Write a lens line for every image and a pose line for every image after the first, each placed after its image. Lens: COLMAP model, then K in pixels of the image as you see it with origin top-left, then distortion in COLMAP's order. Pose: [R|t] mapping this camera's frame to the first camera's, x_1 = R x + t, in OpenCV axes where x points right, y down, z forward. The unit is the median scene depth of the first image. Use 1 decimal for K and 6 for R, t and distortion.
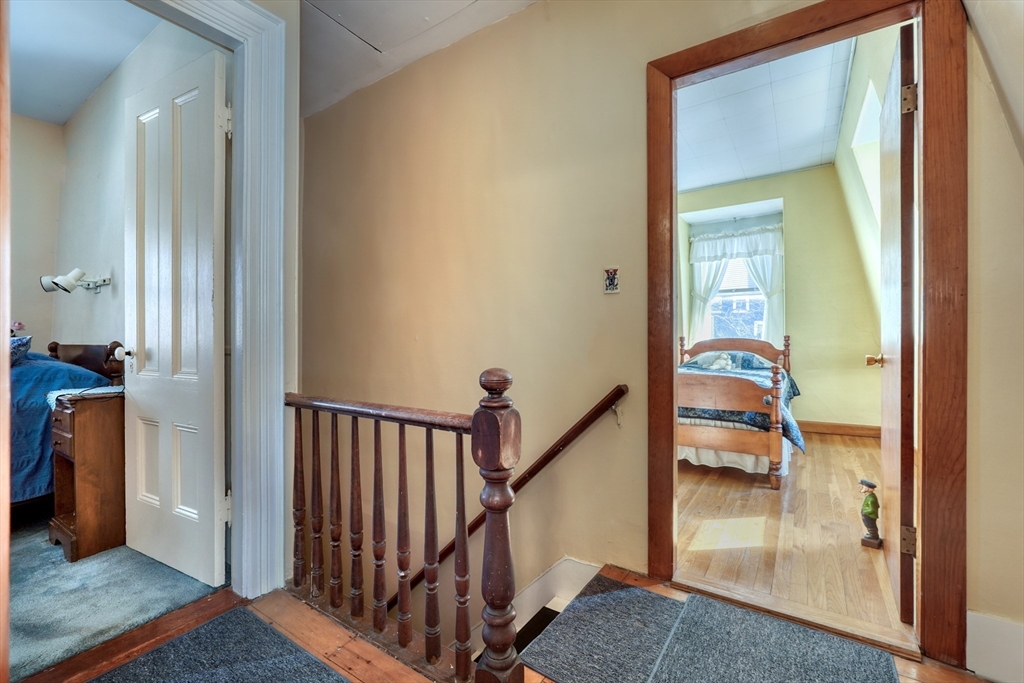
lens RADIAL K [[439.4, 0, 505.9], [0, 439.4, 338.9], [0, 0, 1]] dist [-0.019331, 0.007152]
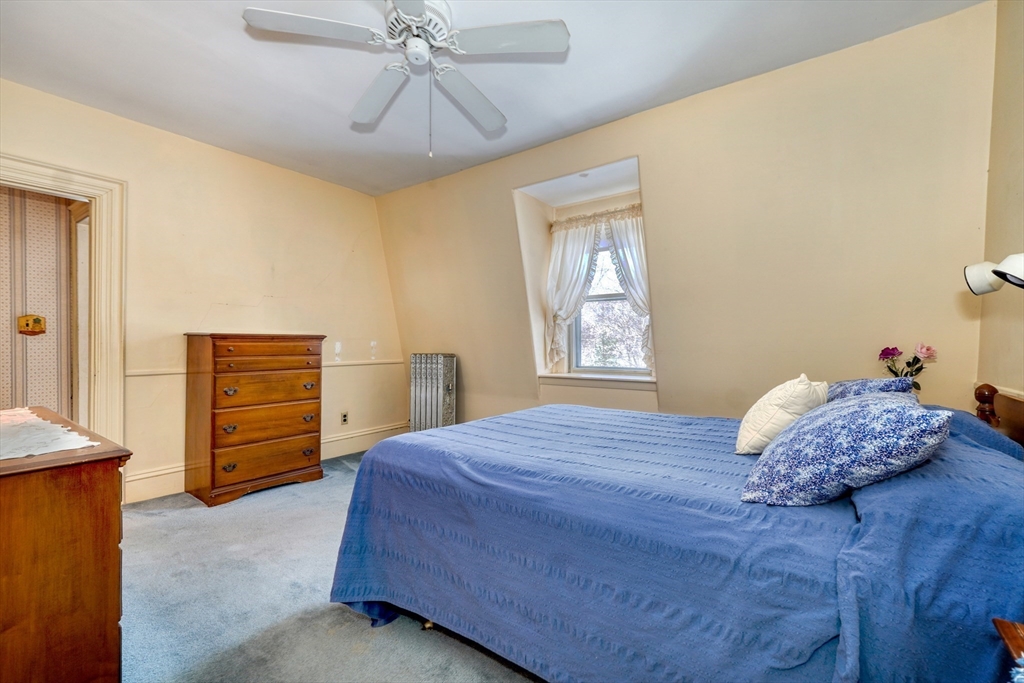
lens RADIAL K [[439.4, 0, 505.9], [0, 439.4, 338.9], [0, 0, 1]] dist [-0.019331, 0.007152]
pose [[-0.048128, -0.003021, -0.998837, -0.665984], [0.000458, 0.999995, -0.003047, -0.071441], [0.998841, -0.000604, -0.048127, 0.602523]]
